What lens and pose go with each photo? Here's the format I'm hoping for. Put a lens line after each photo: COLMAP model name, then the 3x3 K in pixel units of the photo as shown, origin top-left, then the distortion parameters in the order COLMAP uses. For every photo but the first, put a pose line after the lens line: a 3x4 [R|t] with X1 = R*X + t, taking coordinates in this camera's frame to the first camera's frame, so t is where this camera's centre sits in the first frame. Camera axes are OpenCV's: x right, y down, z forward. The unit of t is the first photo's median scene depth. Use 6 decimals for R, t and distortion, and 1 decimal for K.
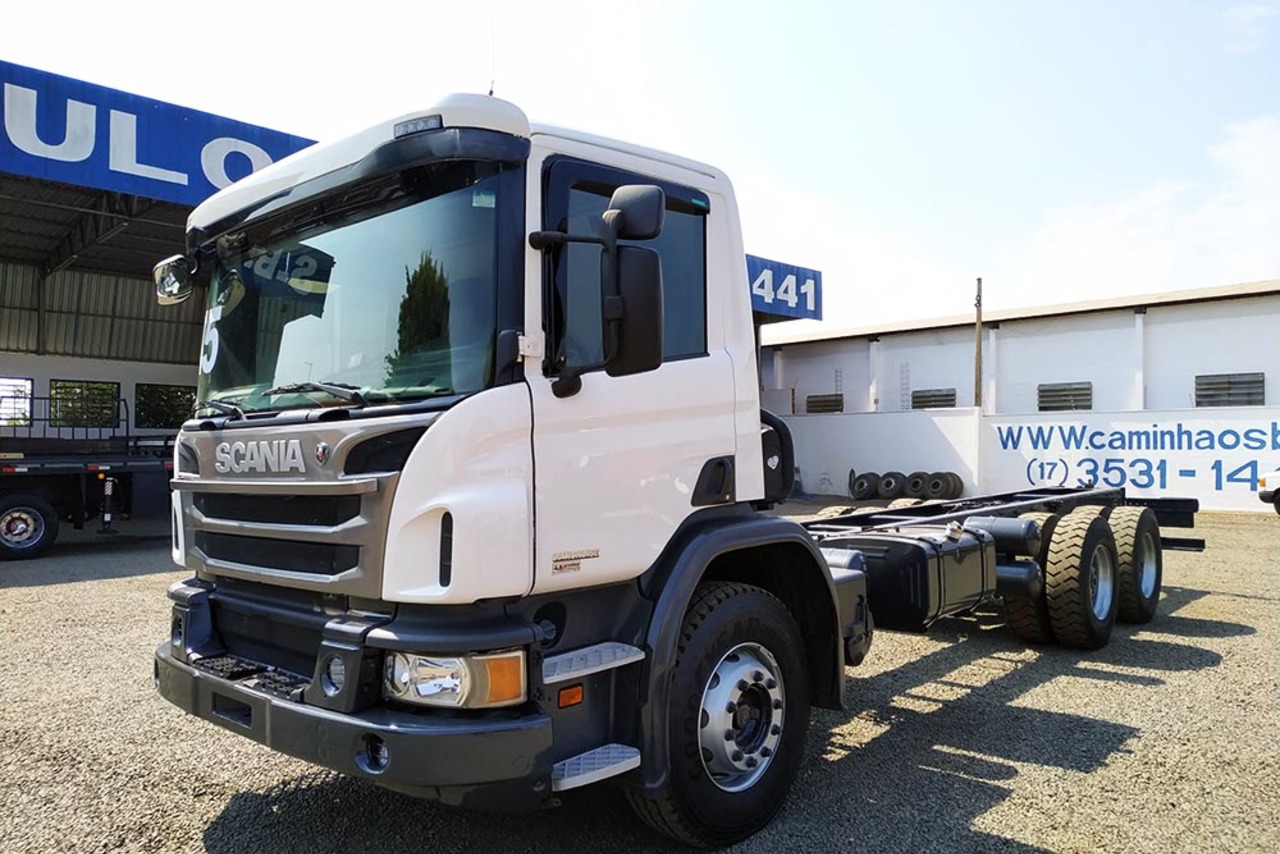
lens RADIAL K [[933.7, 0, 642.3], [0, 933.7, 422.1], [0, 0, 1]] dist [-0.008174, -0.007136]
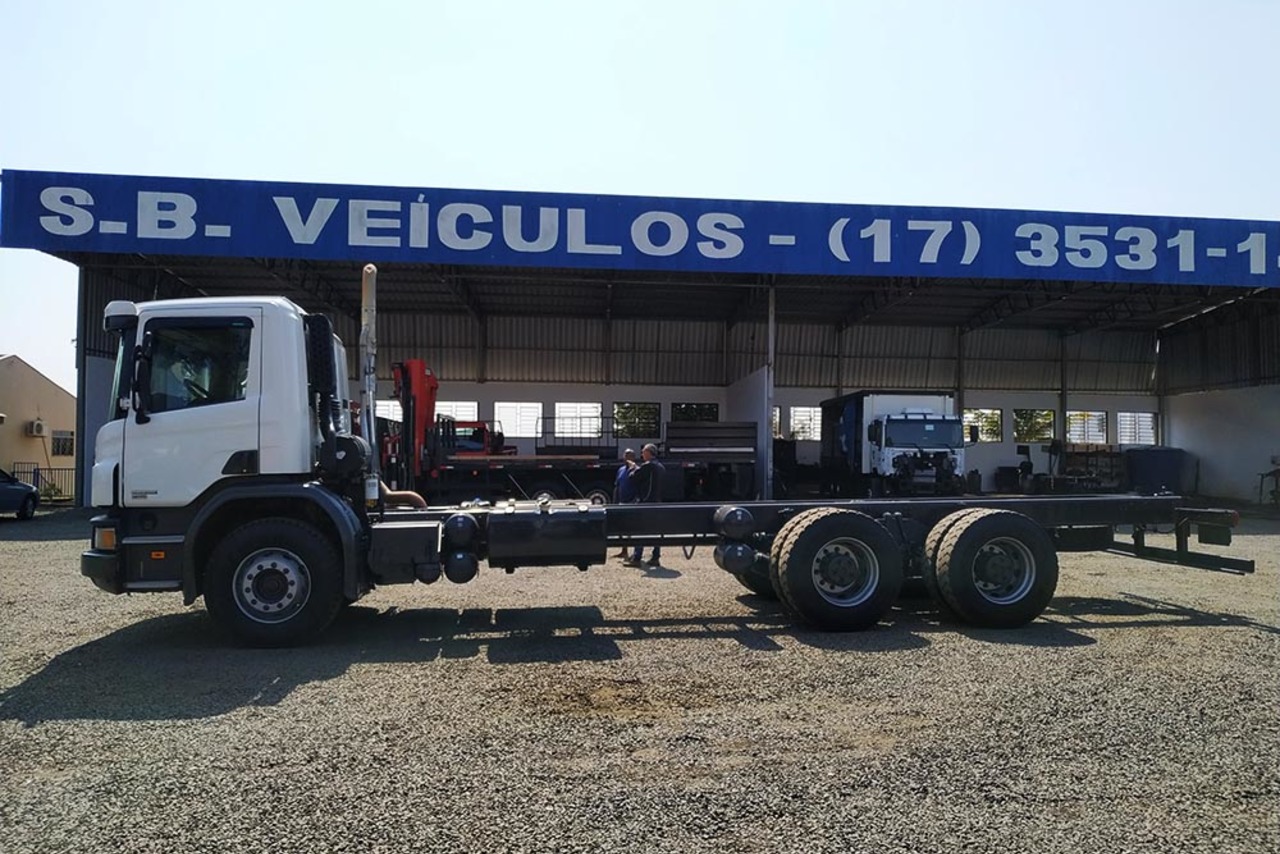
lens RADIAL K [[933.7, 0, 647.3], [0, 933.7, 433.5], [0, 0, 1]] dist [-0.008174, -0.007136]
pose [[0.767554, -0.010712, -0.640895, 1.956000], [0.012570, 0.999920, -0.001658, 0.013907], [0.640861, -0.006783, 0.767627, 0.017749]]
